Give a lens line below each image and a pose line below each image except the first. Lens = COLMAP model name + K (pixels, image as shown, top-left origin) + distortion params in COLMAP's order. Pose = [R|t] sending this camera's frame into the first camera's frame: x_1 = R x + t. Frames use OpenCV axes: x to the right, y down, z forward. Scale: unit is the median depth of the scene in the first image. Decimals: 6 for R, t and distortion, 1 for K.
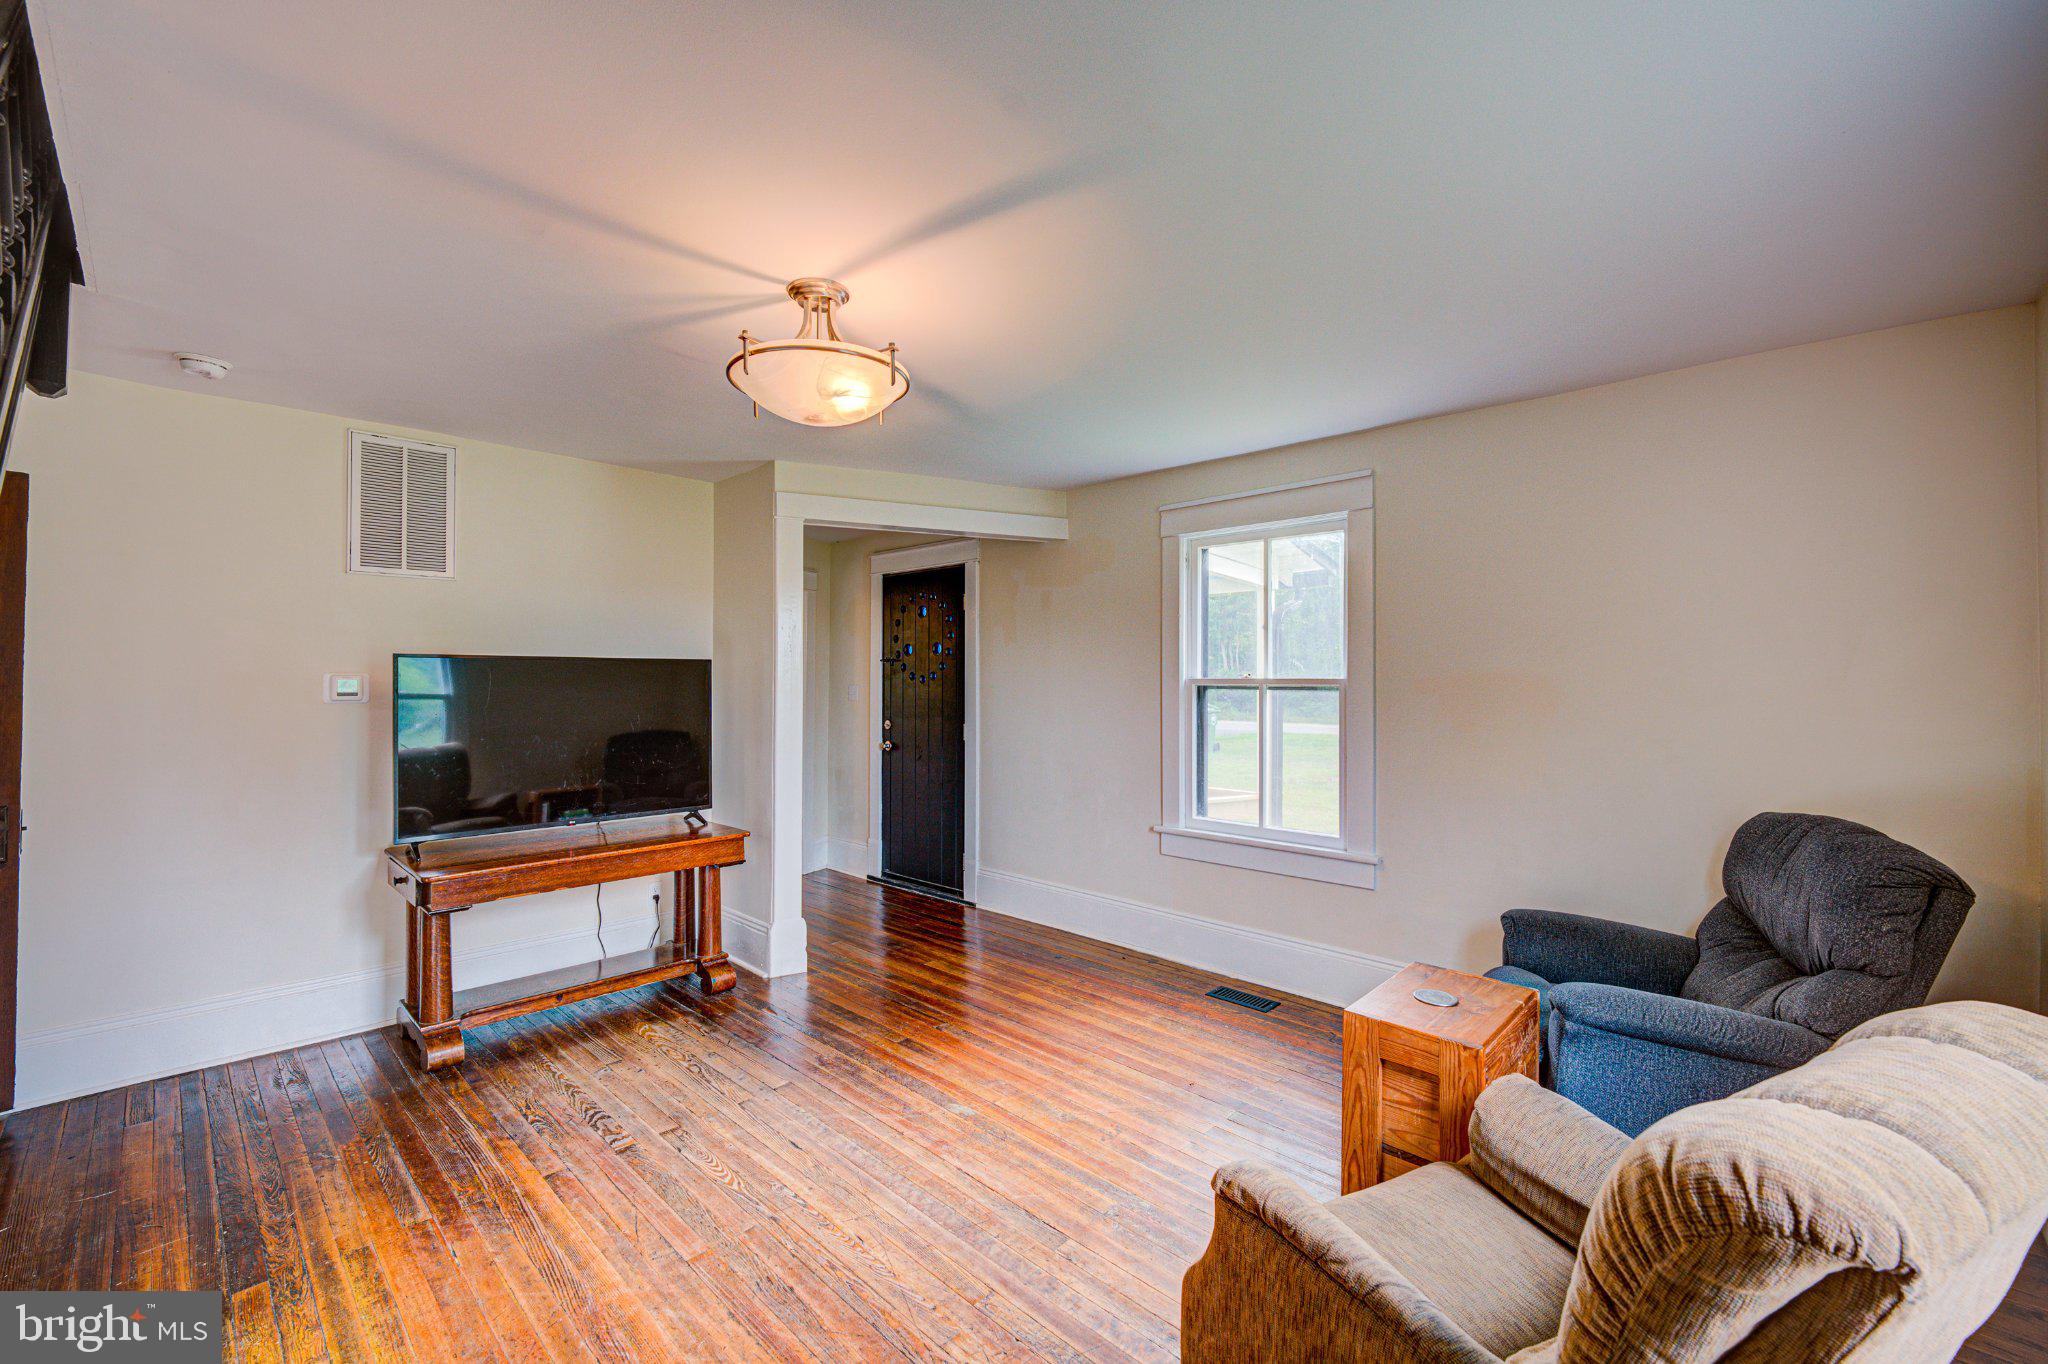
lens RADIAL K [[829.6, 0, 1027.2], [0, 829.6, 676.3], [0, 0, 1]] dist [-0.008694, -0.000455]
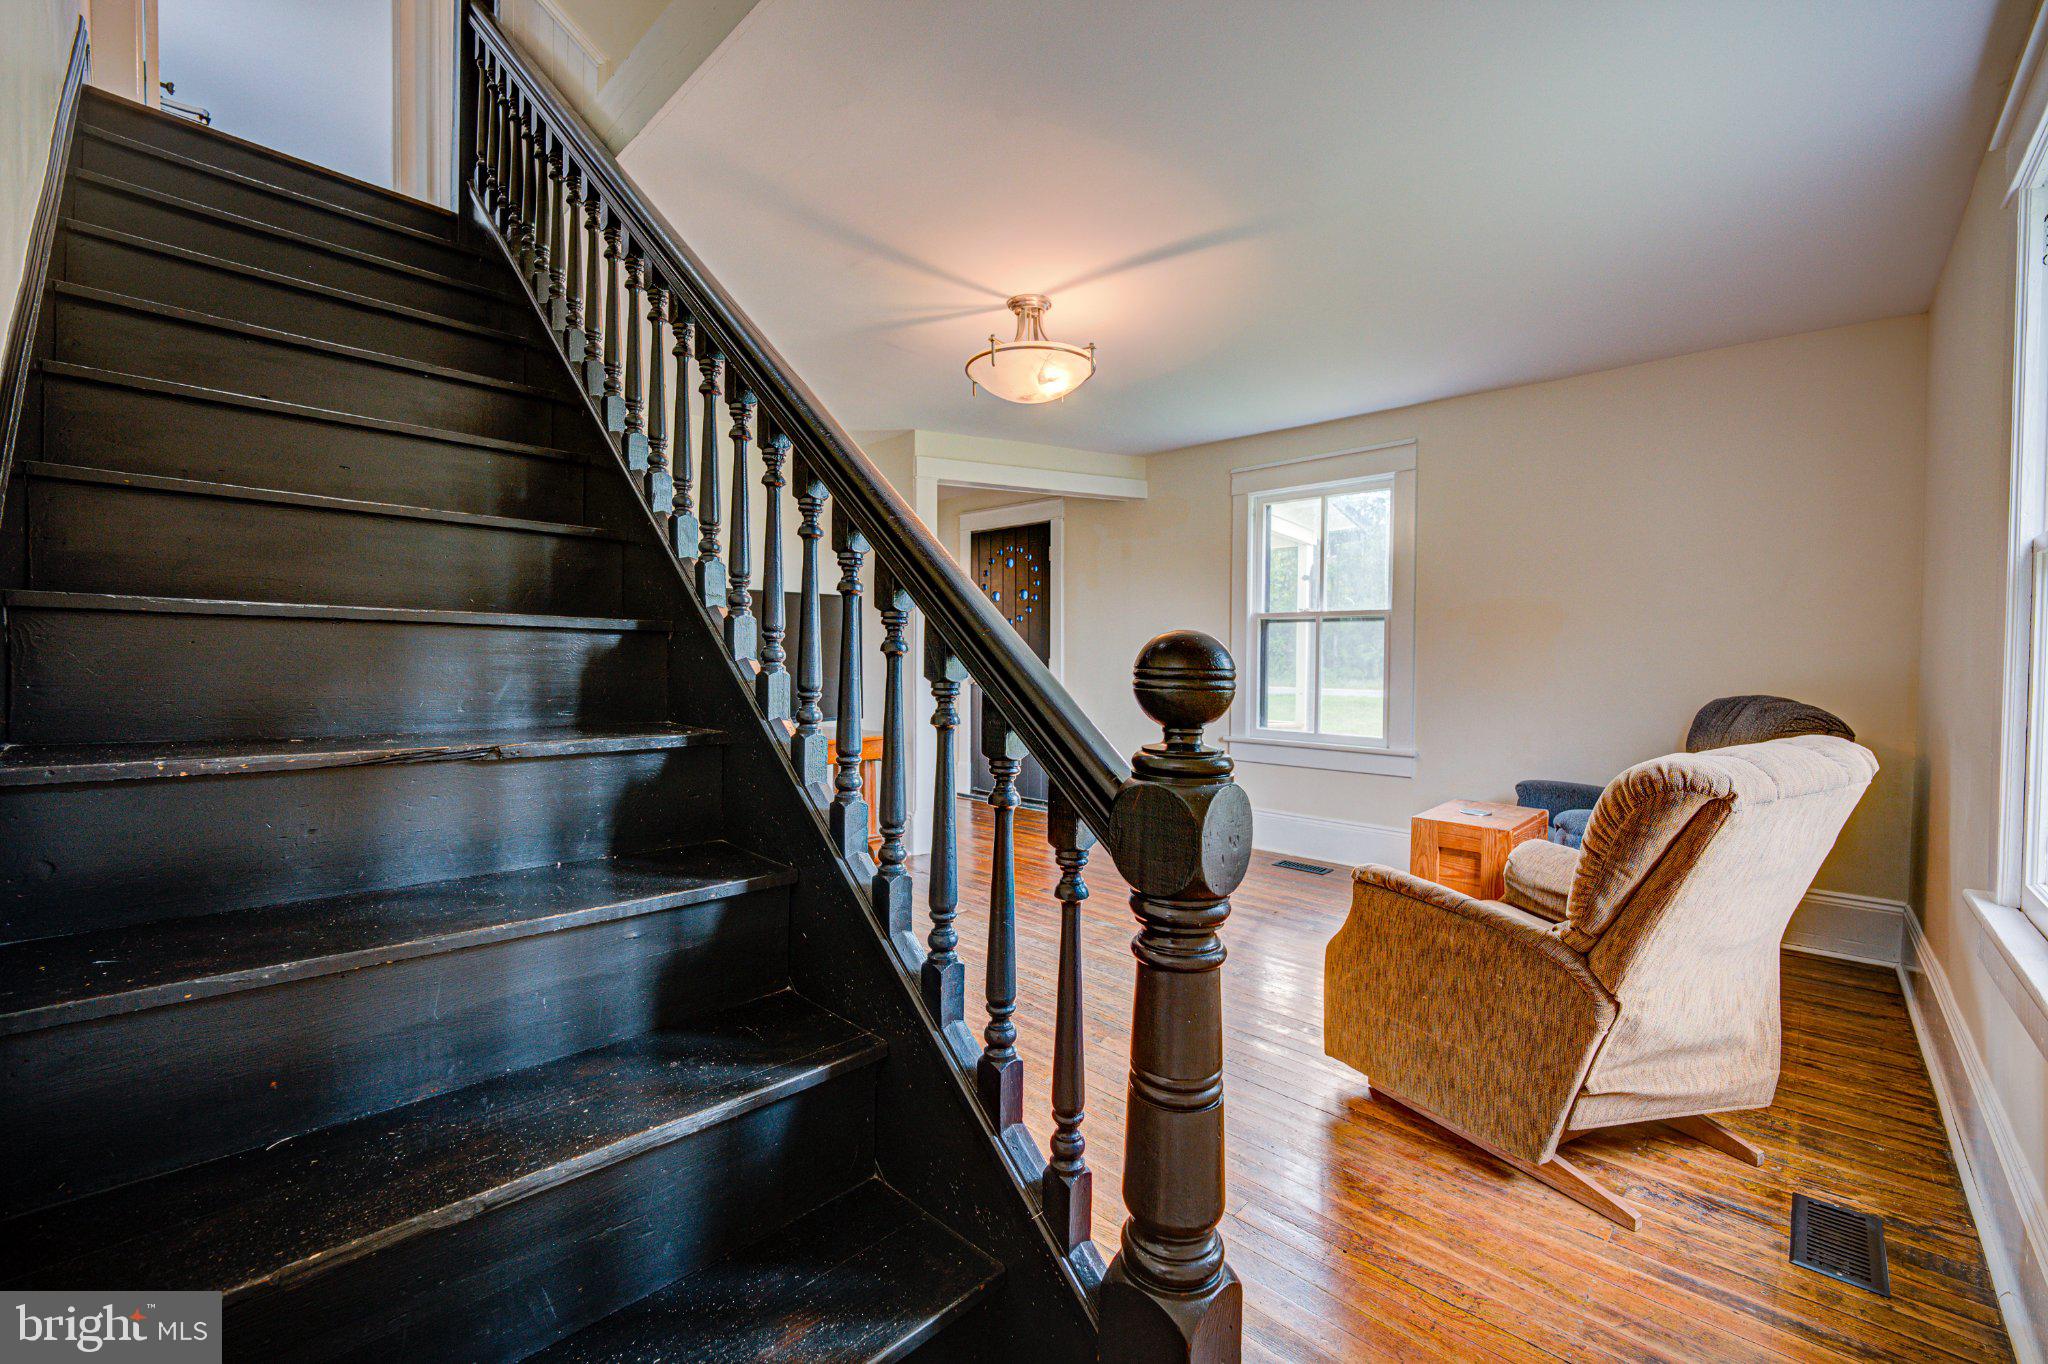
lens RADIAL K [[823.7, 0, 1018.1], [0, 823.7, 670.5], [0, 0, 1]] dist [-0.017319, -0.000305]
pose [[0.999961, 0.004455, -0.007564, -0.166361], [-0.004268, 0.999688, 0.024615, 0.069089], [0.007672, -0.024582, 0.999668, -0.238598]]
